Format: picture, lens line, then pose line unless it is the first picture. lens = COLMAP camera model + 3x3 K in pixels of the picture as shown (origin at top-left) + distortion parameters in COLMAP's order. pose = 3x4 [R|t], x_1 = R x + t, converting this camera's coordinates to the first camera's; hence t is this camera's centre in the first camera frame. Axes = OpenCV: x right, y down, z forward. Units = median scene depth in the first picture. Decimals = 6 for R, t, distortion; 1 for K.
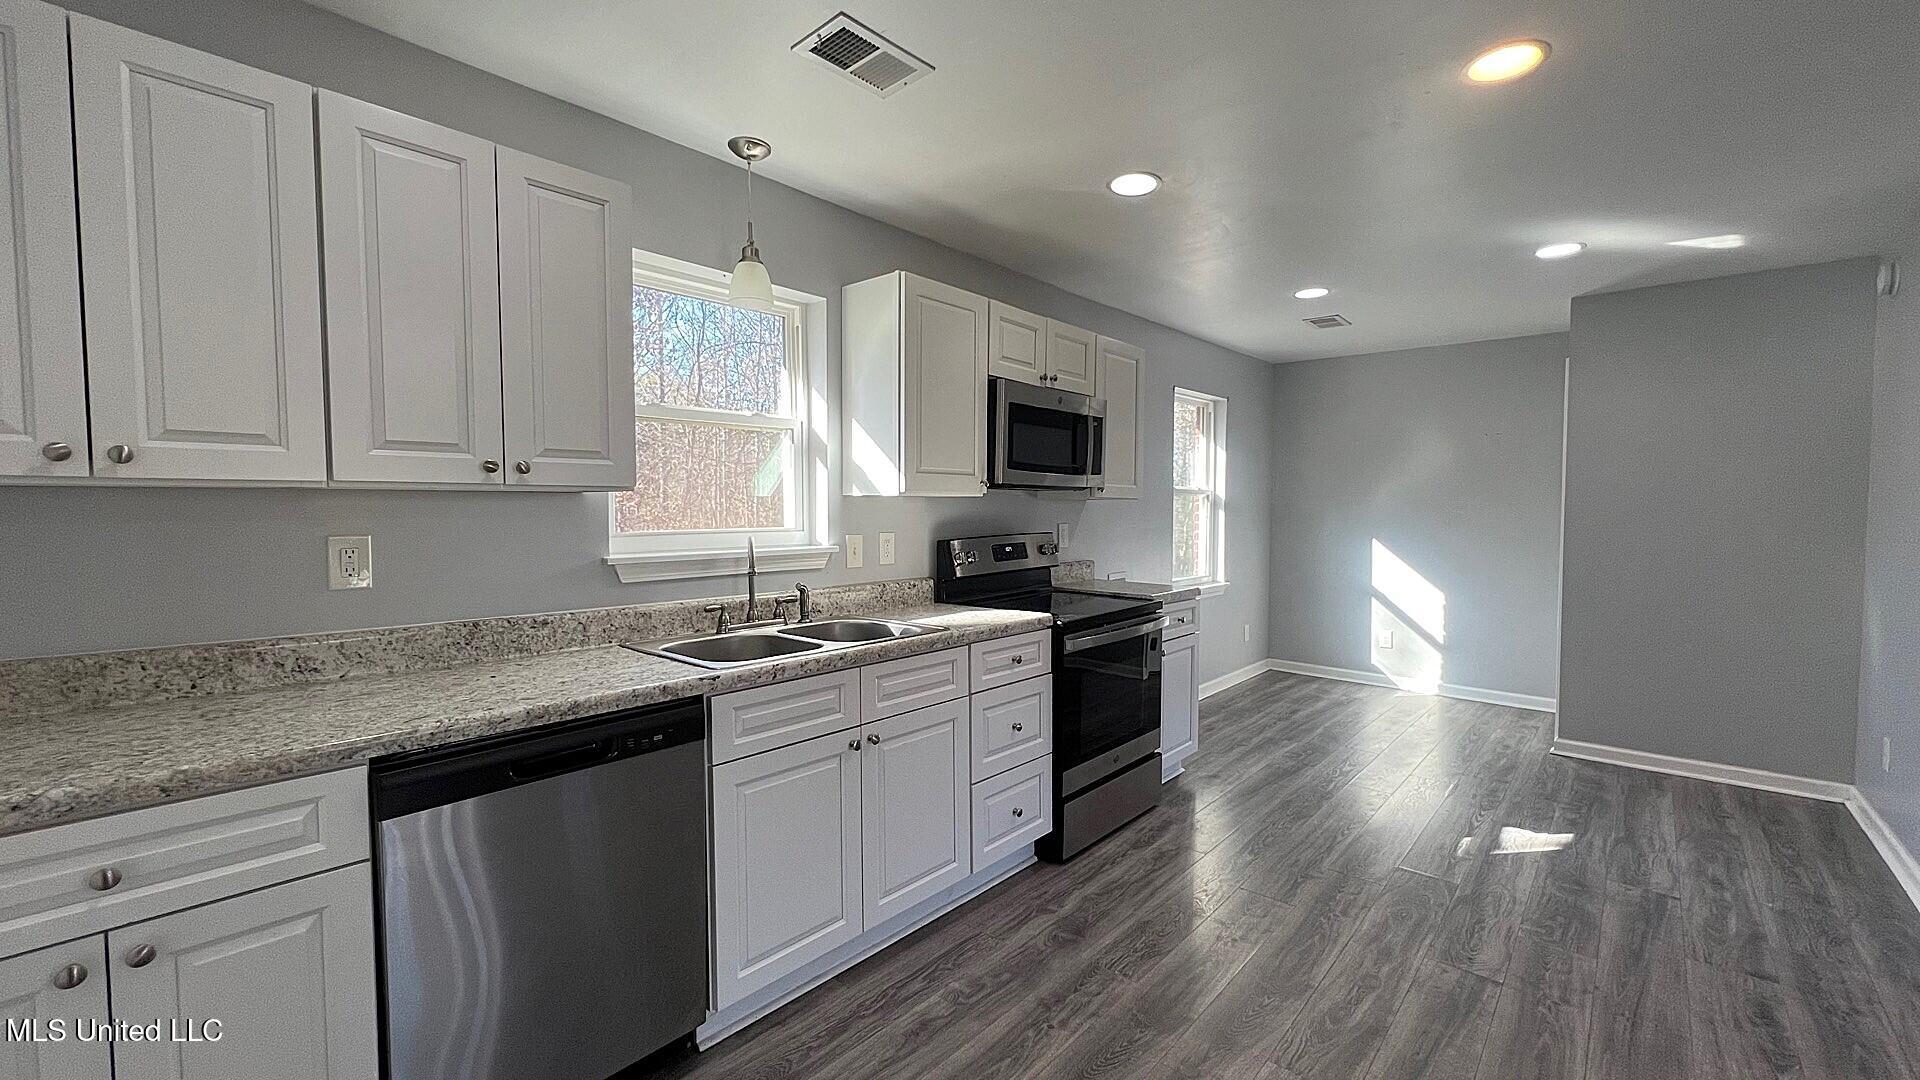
lens RADIAL K [[765.9, 0, 962.1], [0, 765.9, 539.7], [0, 0, 1]] dist [-0.000589, -0.000134]
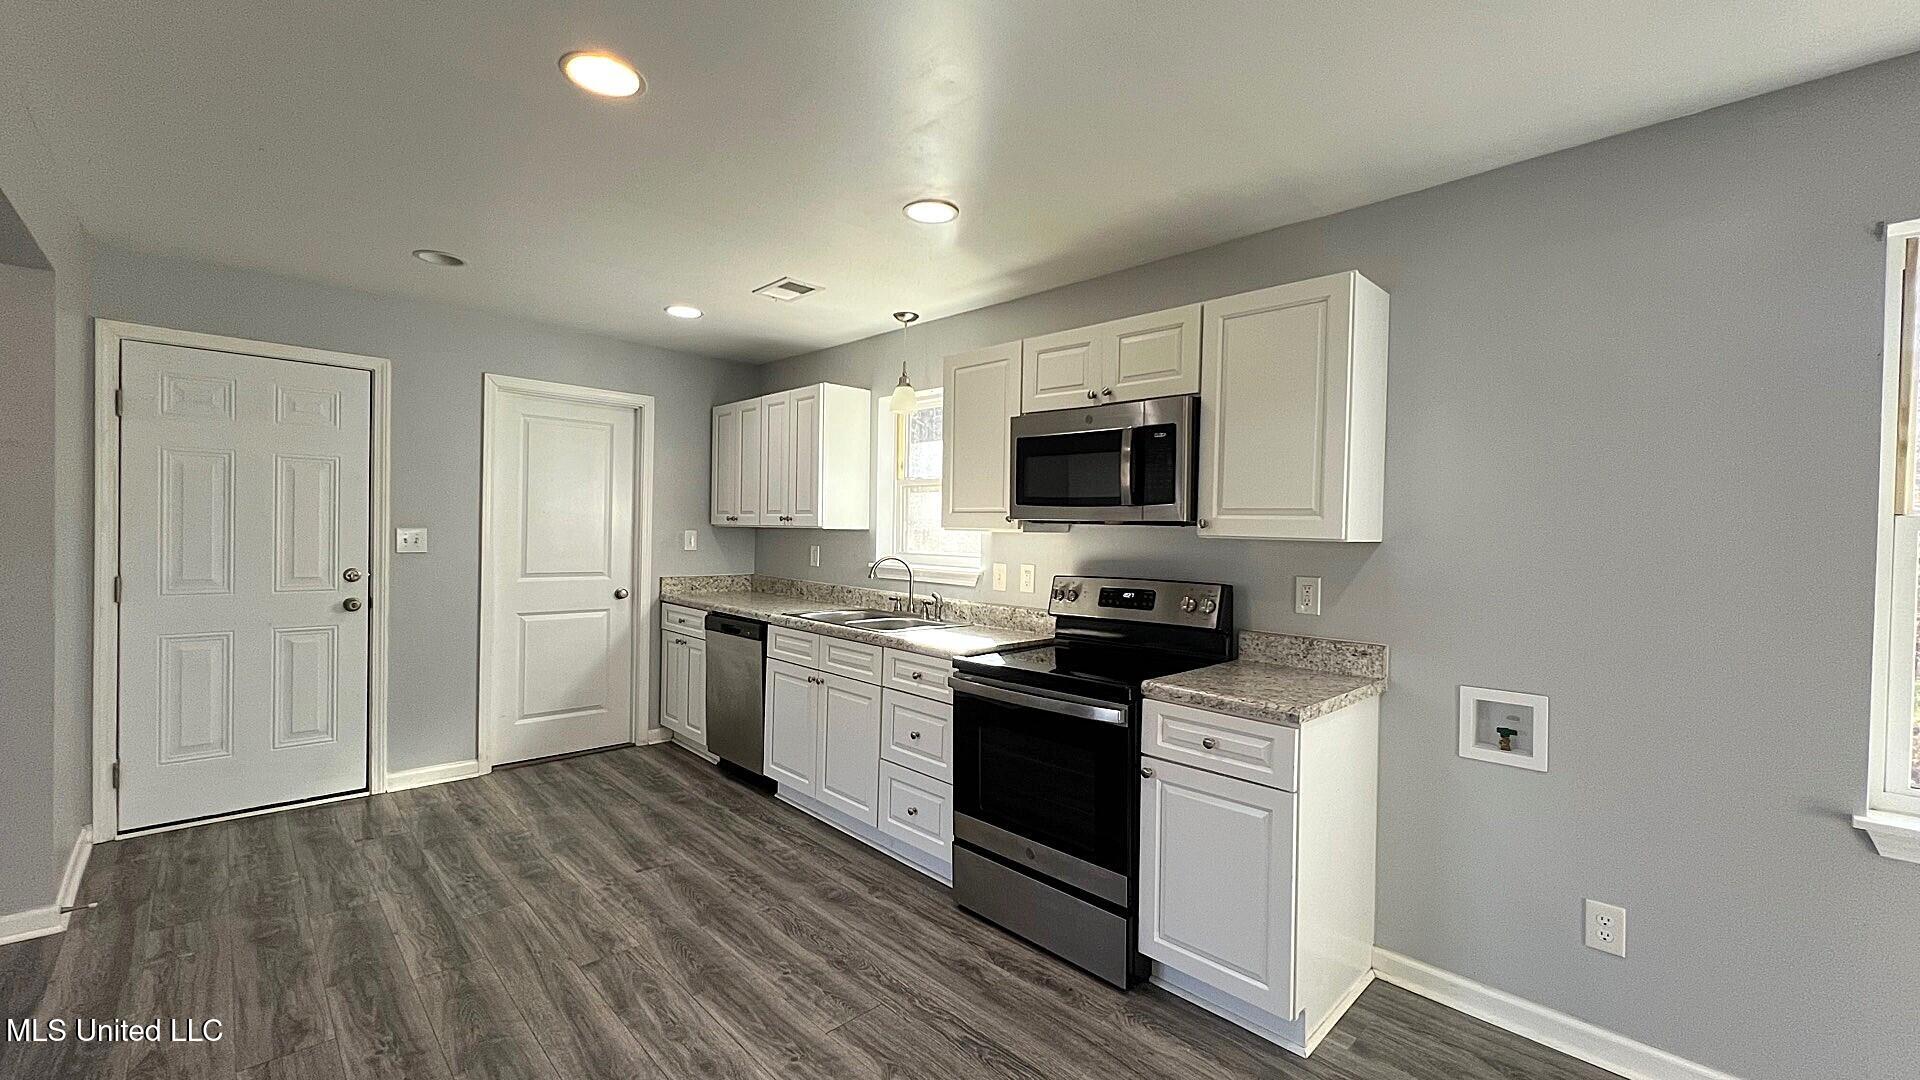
lens RADIAL K [[765.9, 0, 967.4], [0, 765.9, 539.9], [0, 0, 1]] dist [-0.000589, -0.000134]
pose [[-0.062890, 0.012266, -0.997945, 1.274906], [-0.062206, 0.997932, 0.016186, -0.071691], [0.996080, 0.063096, -0.061997, 1.205708]]
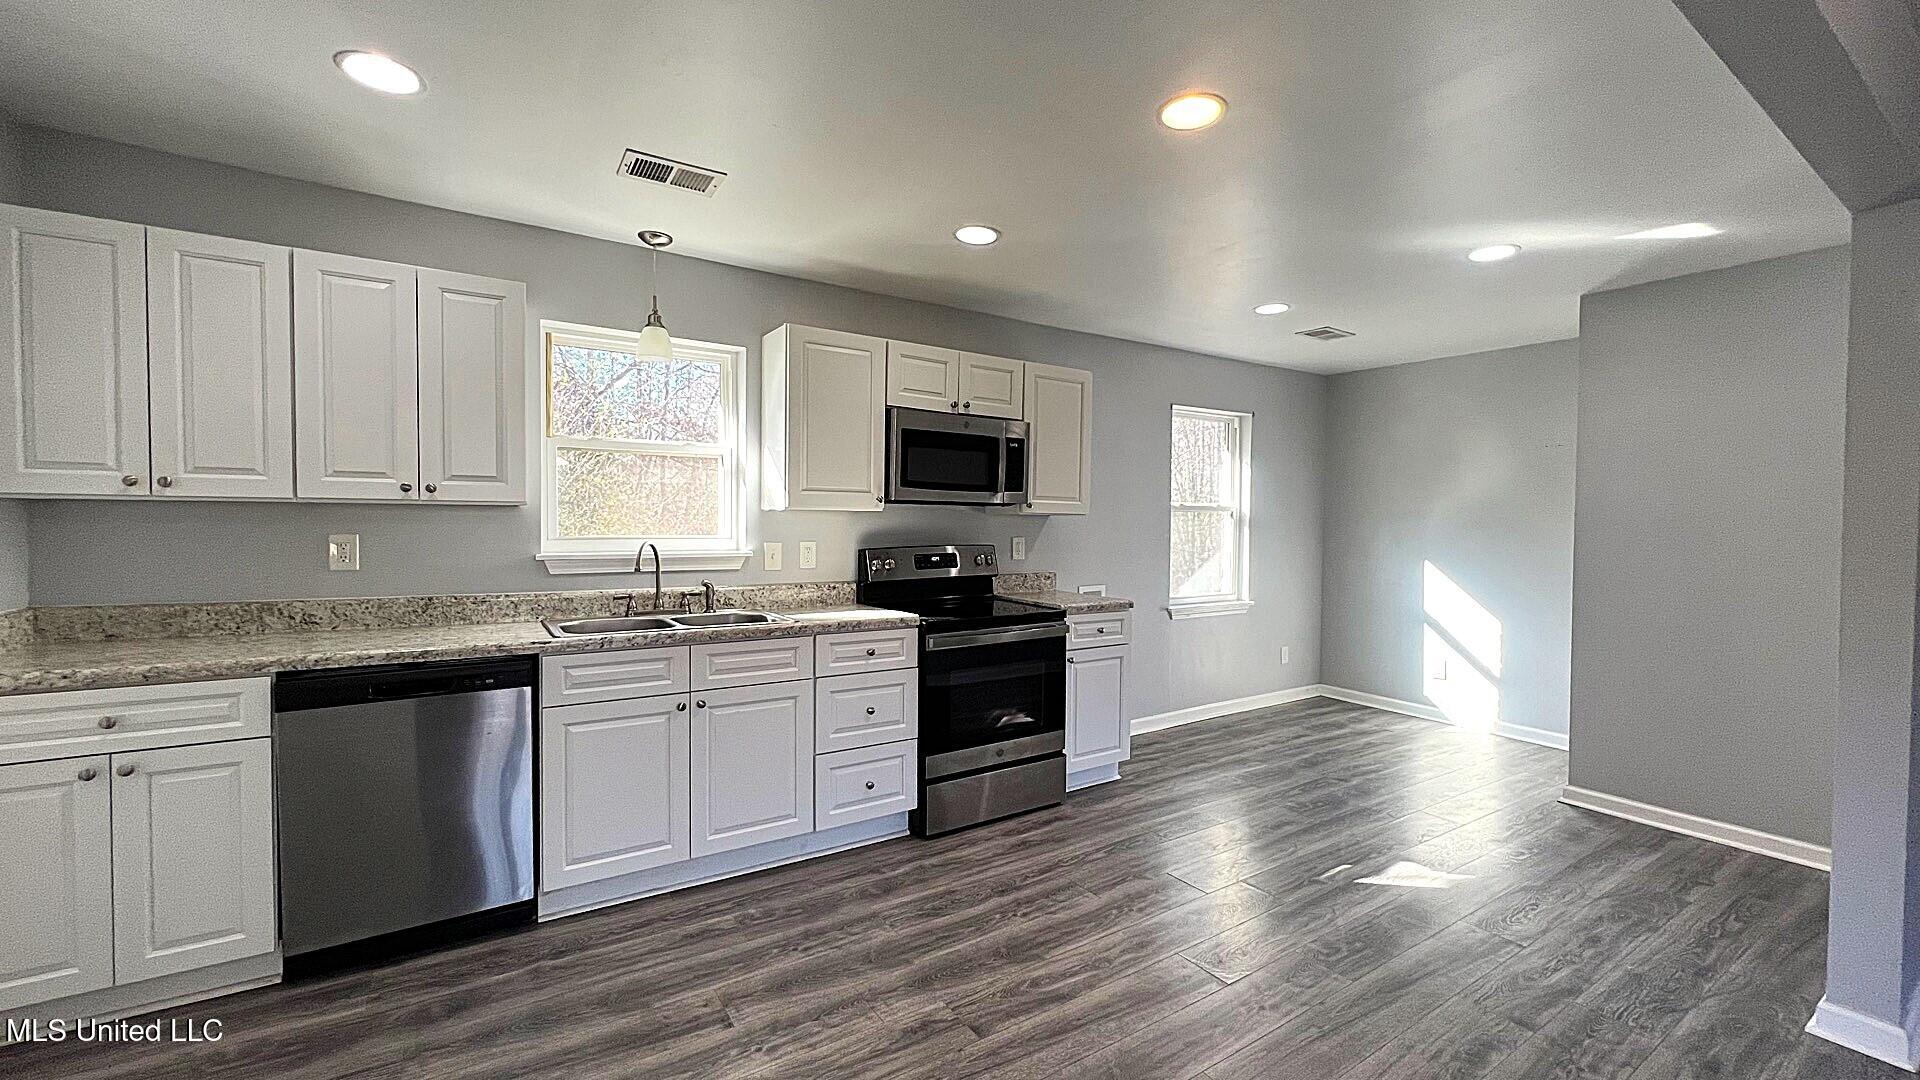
lens RADIAL K [[765.9, 0, 961.5], [0, 765.9, 538.9], [0, 0, 1]] dist [-0.000589, -0.000134]
pose [[0.966363, 0.015986, -0.256684, 0.530033], [-0.021251, 0.999617, -0.017751, 0.003519], [0.256302, 0.022609, 0.966332, -0.091360]]
